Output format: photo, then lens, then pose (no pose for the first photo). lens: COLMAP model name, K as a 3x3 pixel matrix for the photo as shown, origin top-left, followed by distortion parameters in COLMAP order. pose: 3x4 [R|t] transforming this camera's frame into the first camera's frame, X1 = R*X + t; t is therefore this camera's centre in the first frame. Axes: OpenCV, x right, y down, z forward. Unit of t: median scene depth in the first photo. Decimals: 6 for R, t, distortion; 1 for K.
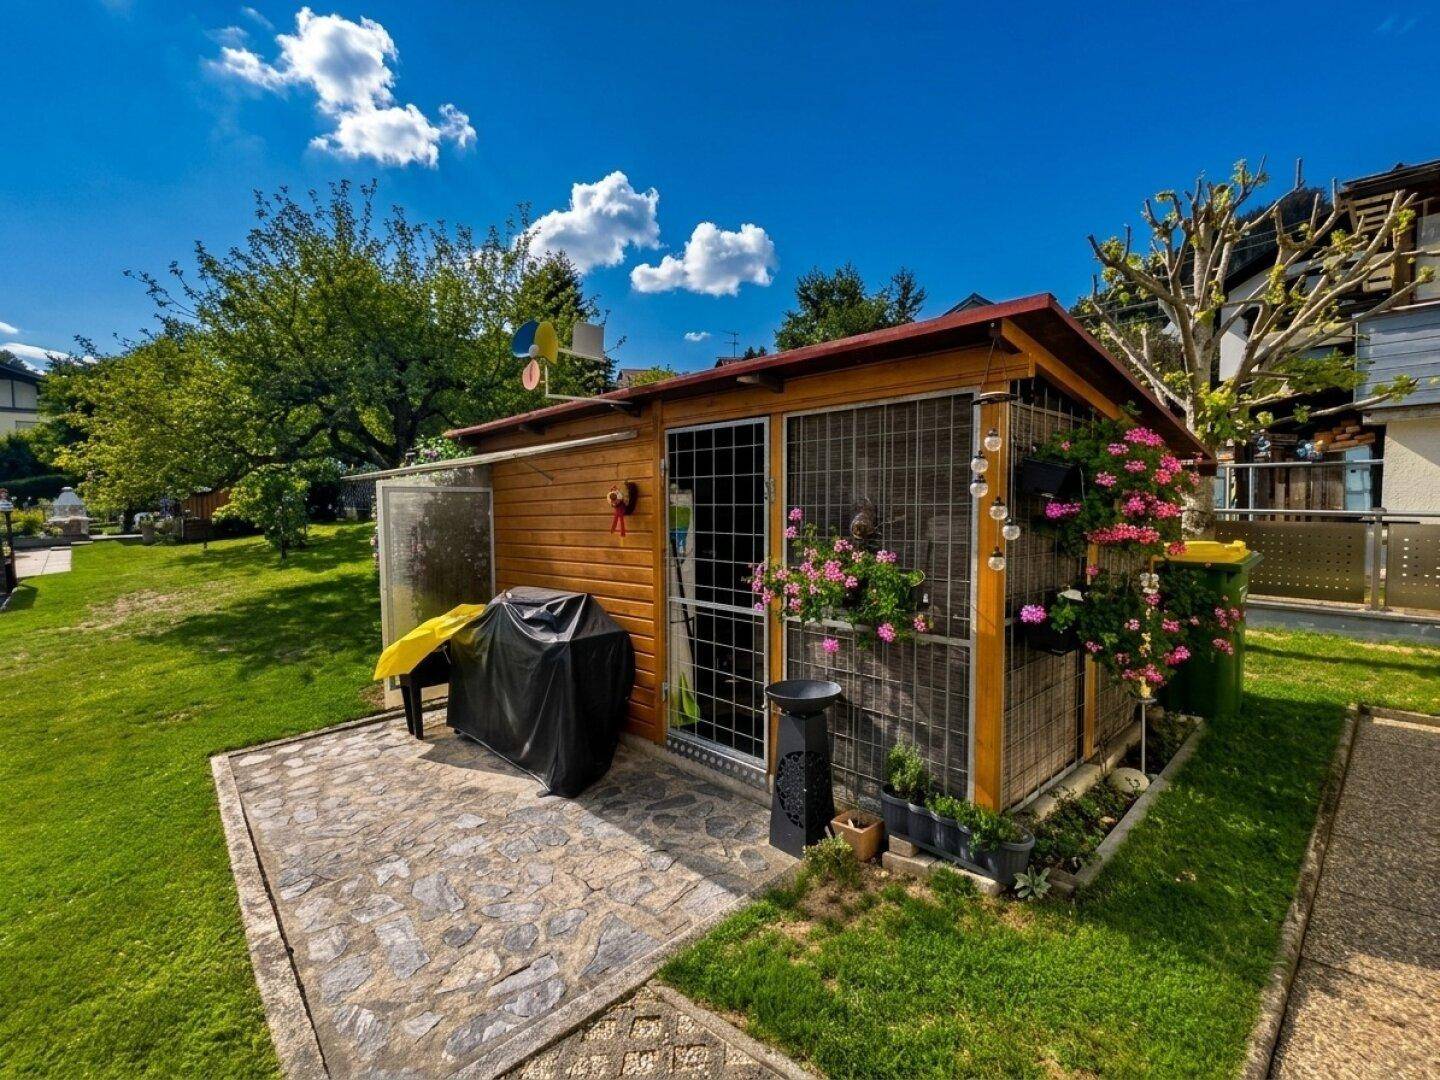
lens RADIAL K [[658.5, 0, 720.0], [0, 658.5, 540.0], [0, 0, 1]] dist [-0.012550, 0.000041]
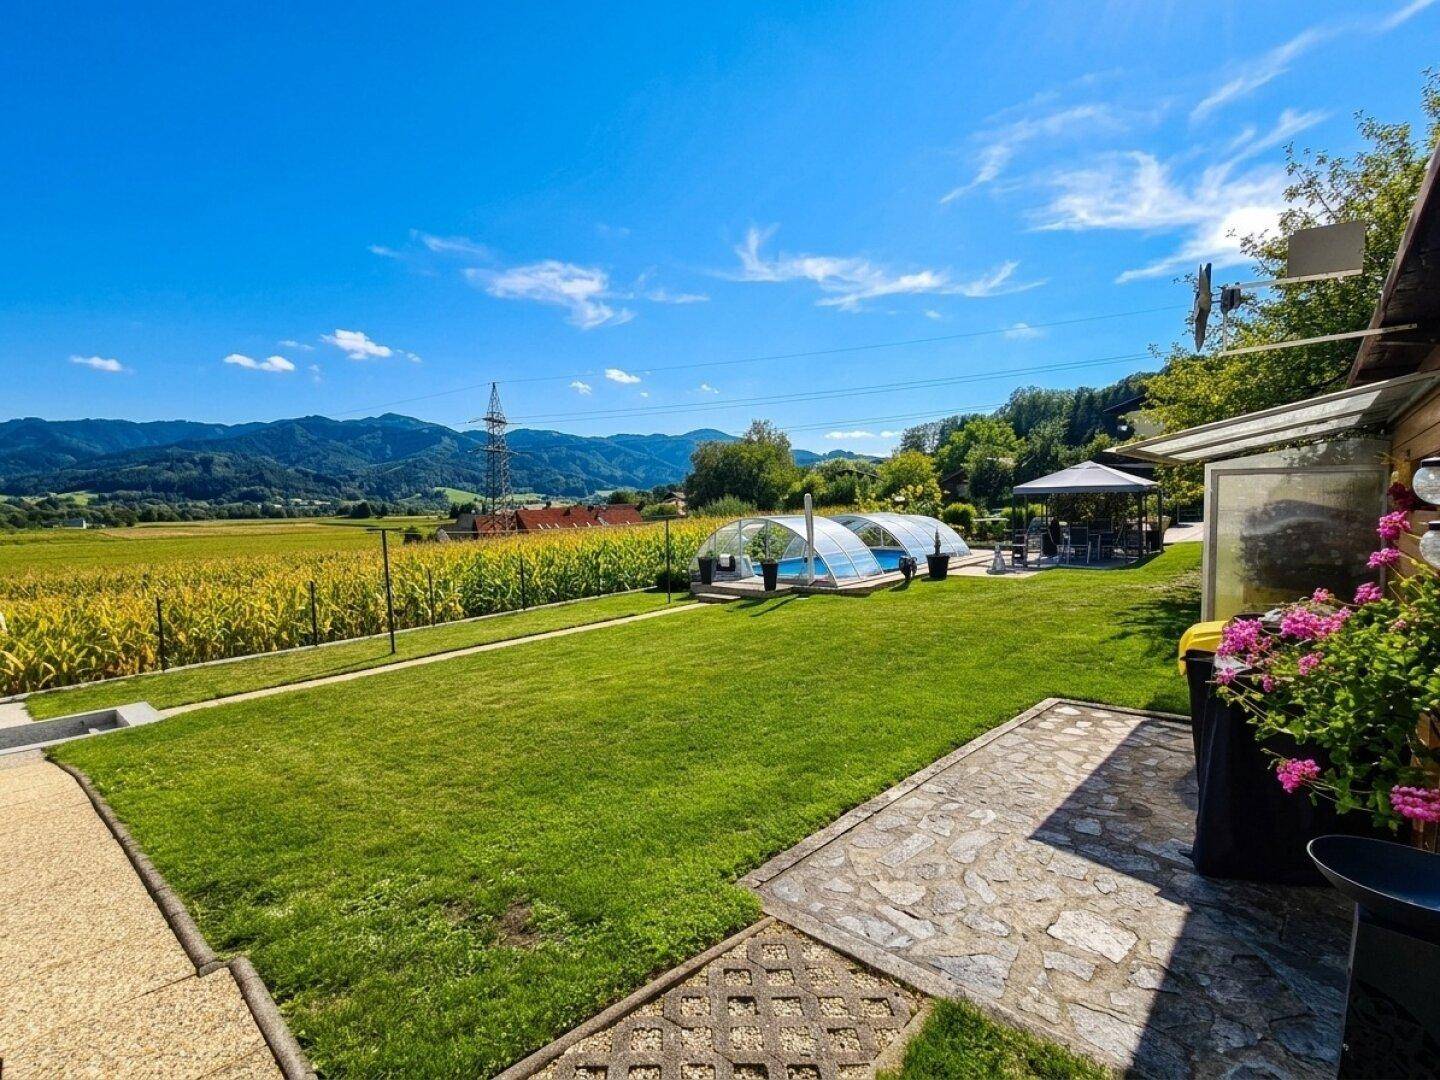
lens RADIAL K [[658.5, 0, 720.0], [0, 658.5, 540.0], [0, 0, 1]] dist [-0.012550, 0.000041]
pose [[0.081062, 0.080475, -0.993455, 0.752189], [-0.044275, 0.996042, 0.077072, -0.055985], [0.995725, 0.037738, 0.084304, 0.572292]]
